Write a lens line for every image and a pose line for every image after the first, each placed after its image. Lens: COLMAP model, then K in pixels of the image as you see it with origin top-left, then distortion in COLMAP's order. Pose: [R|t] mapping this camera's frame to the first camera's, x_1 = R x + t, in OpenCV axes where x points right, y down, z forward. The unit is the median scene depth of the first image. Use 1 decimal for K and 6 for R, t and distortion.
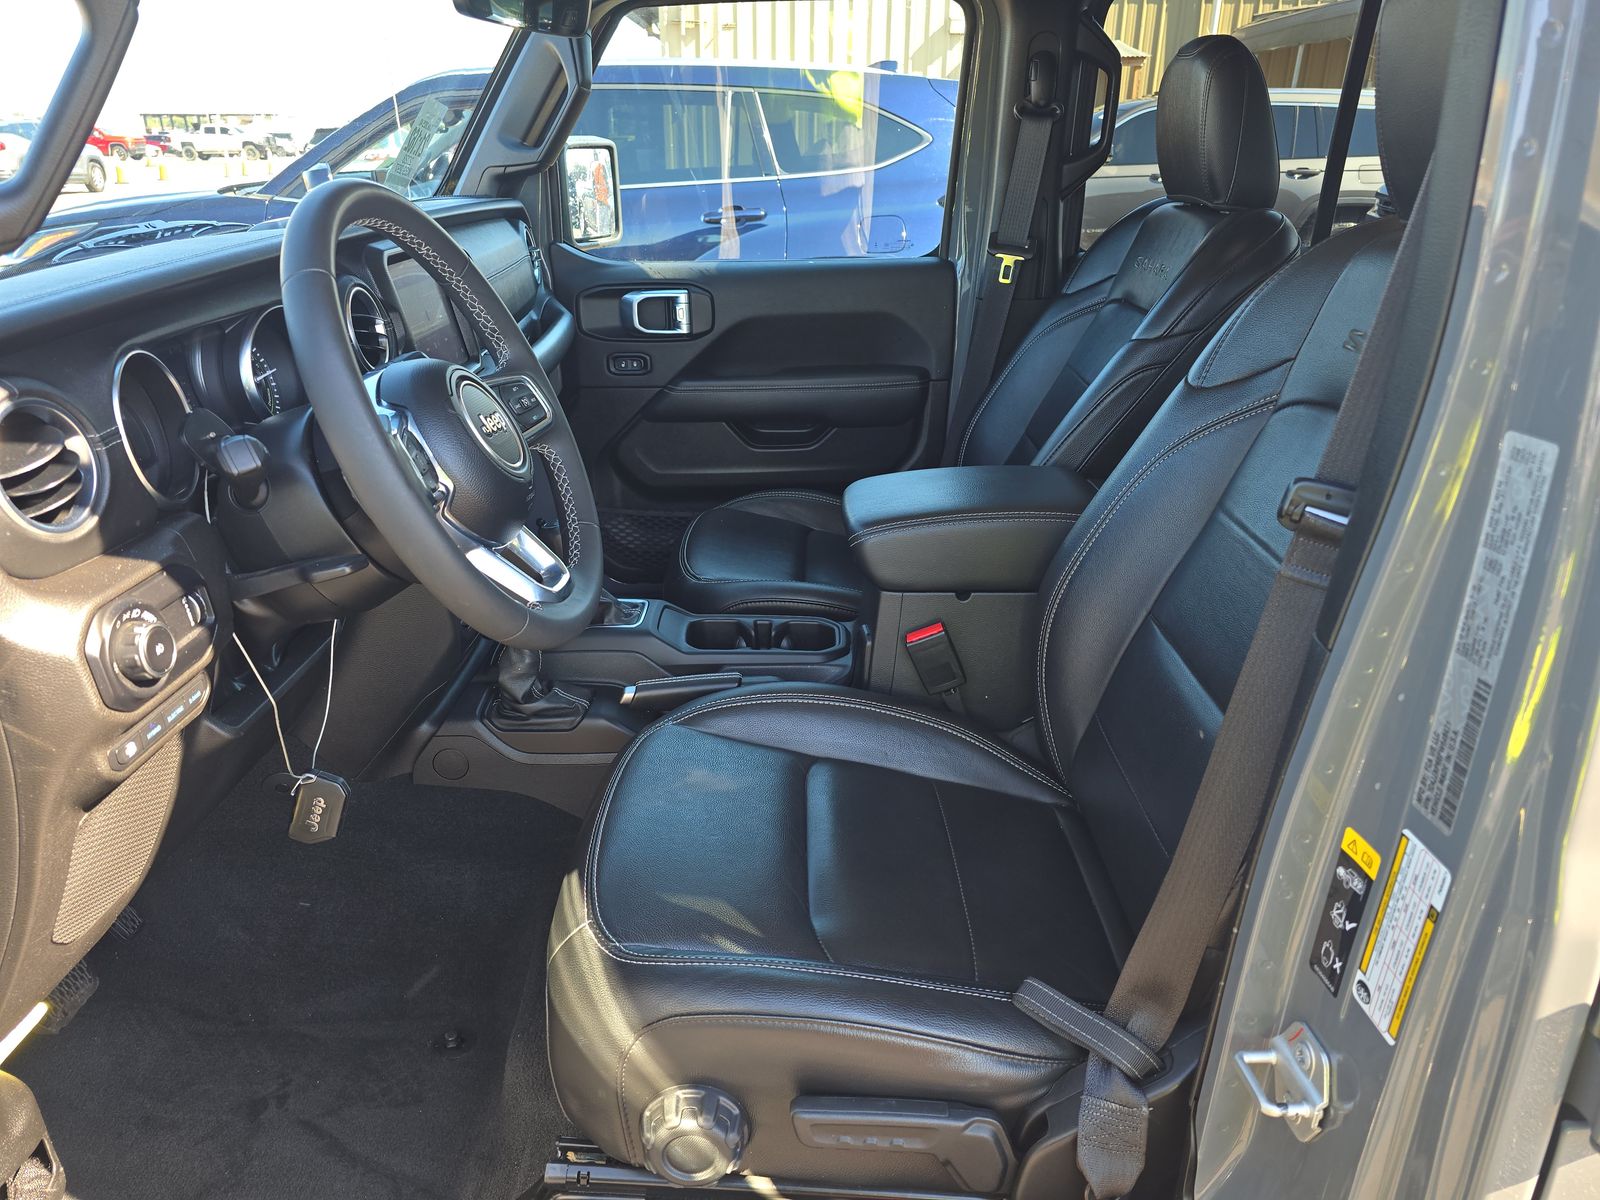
lens RADIAL K [[1073.9, 0, 809.4], [0, 1073.9, 599.0], [0, 0, 1]] dist [0.042162, -0.039464]
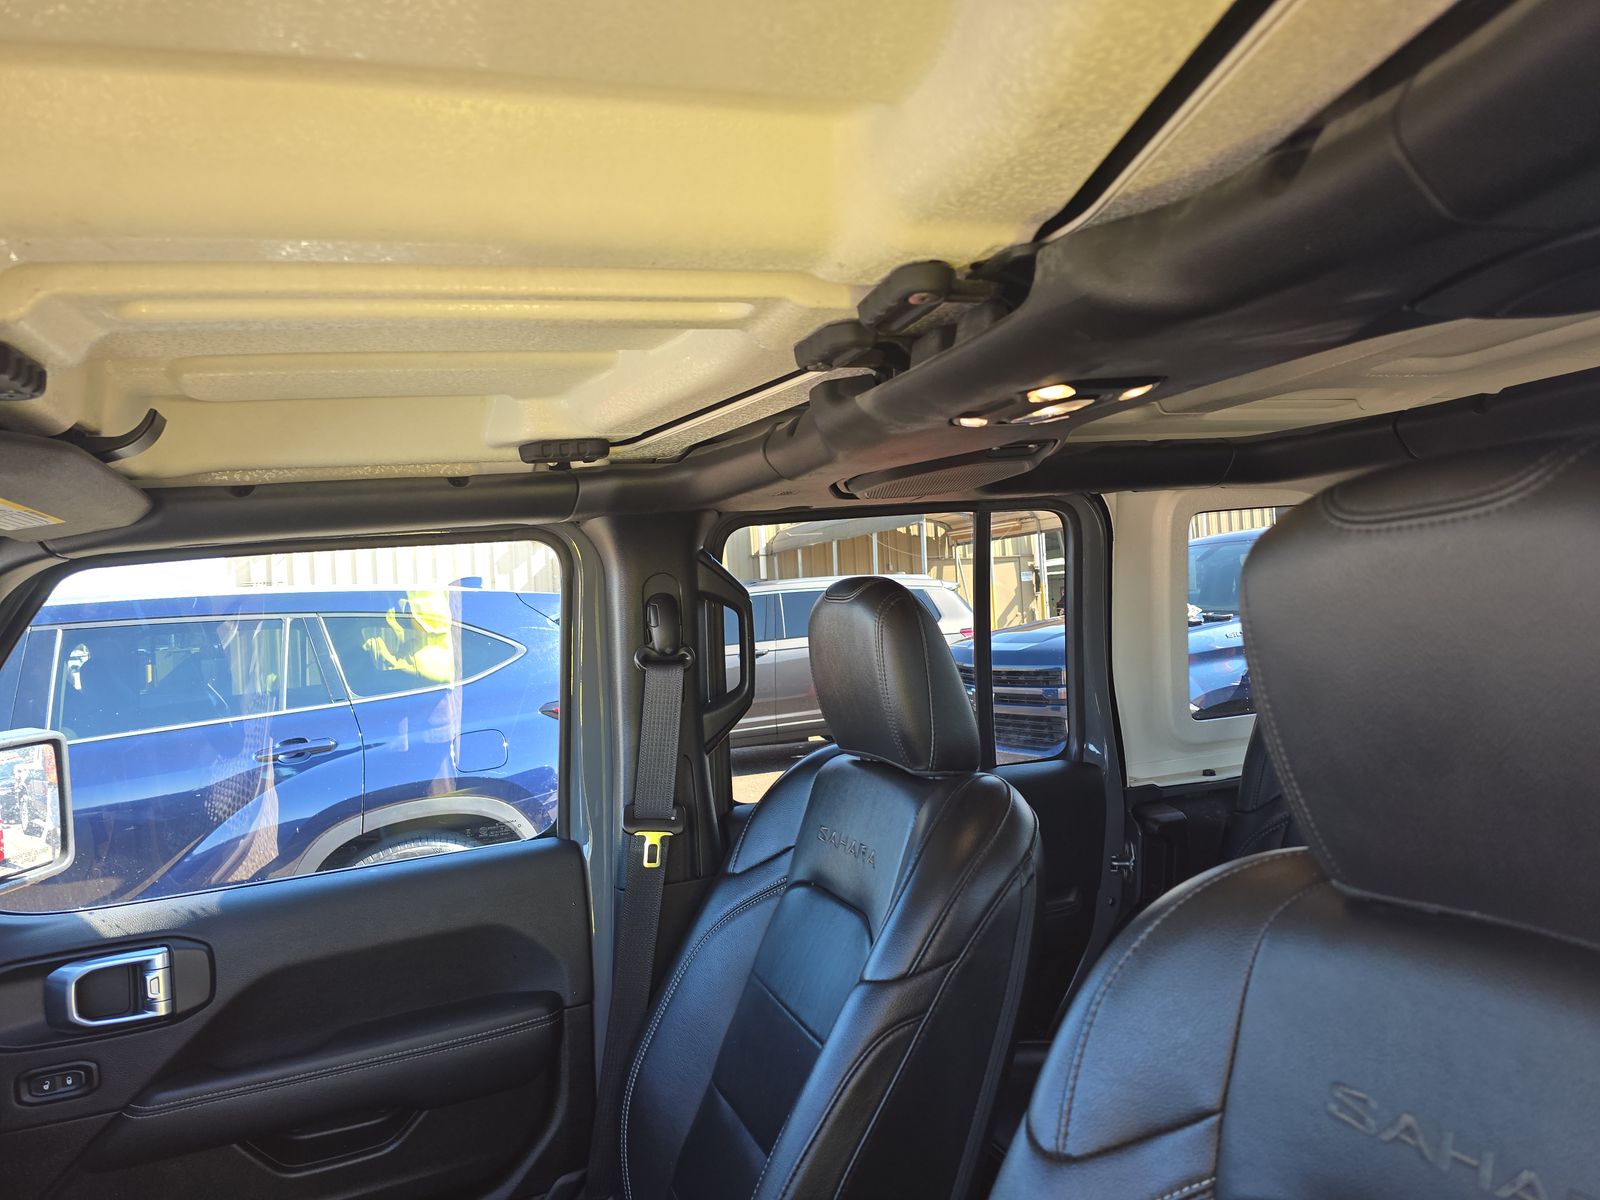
lens RADIAL K [[1073.9, 0, 809.4], [0, 1073.9, 599.0], [0, 0, 1]] dist [0.042162, -0.039464]
pose [[0.932625, -0.056573, 0.356385, 0.025621], [0.198096, 0.905772, -0.374614, -0.155092], [-0.301610, 0.419973, 0.855952, 0.238148]]
